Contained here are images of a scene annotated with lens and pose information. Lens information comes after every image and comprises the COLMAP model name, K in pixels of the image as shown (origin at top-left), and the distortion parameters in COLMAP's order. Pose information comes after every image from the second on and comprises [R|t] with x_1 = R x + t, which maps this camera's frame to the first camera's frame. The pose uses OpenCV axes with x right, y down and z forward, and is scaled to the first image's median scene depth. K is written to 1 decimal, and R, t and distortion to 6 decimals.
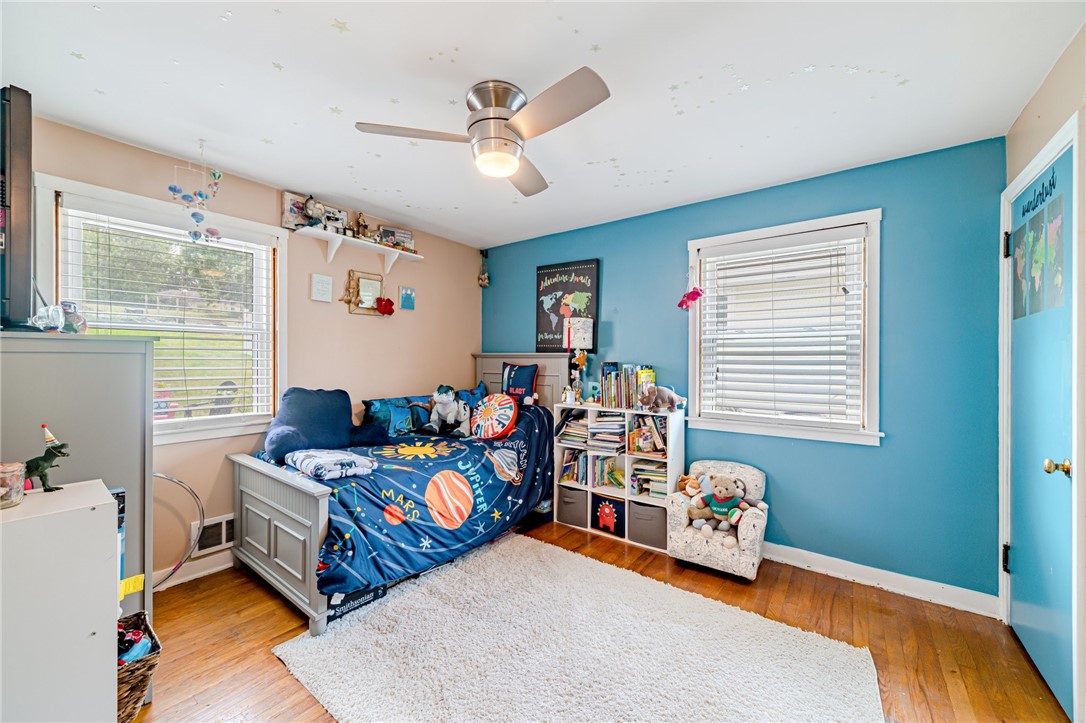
lens RADIAL K [[414.9, 0, 543.3], [0, 414.9, 357.4], [0, 0, 1]] dist [-0.002511, 0.001723]
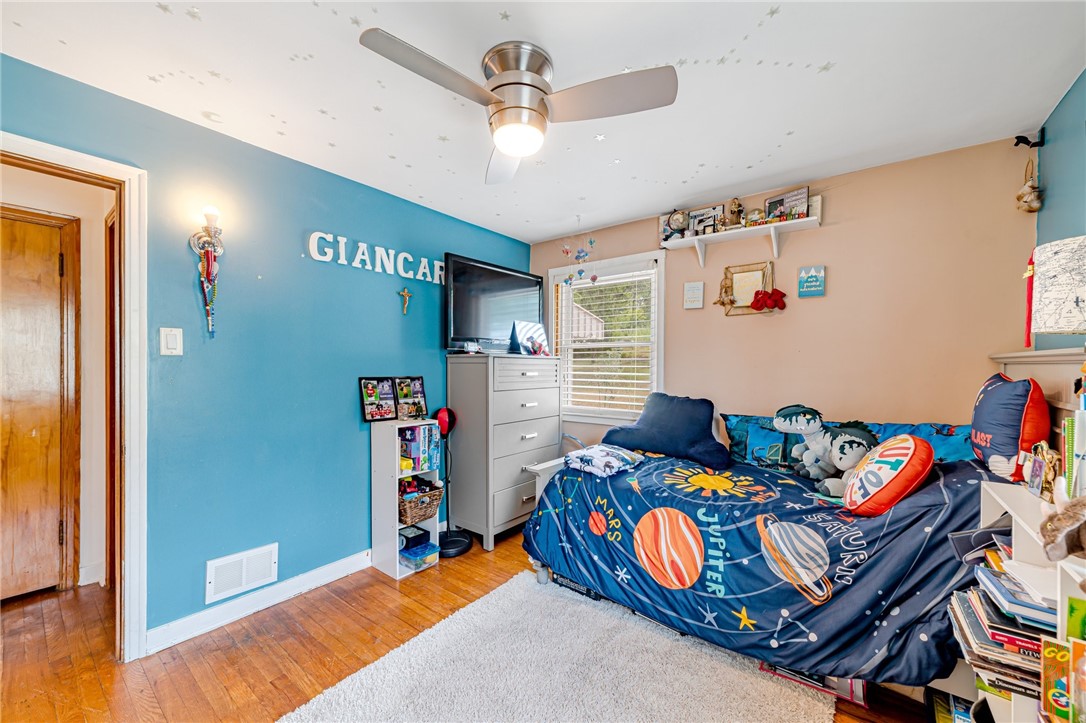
lens RADIAL K [[414.9, 0, 545.0], [0, 414.9, 368.8], [0, 0, 1]] dist [-0.002511, 0.001723]
pose [[-0.003103, 0.002898, -0.999991, 0.515720], [-0.000739, 0.999996, 0.002900, 0.007245], [0.999995, 0.000748, -0.003100, 0.724032]]
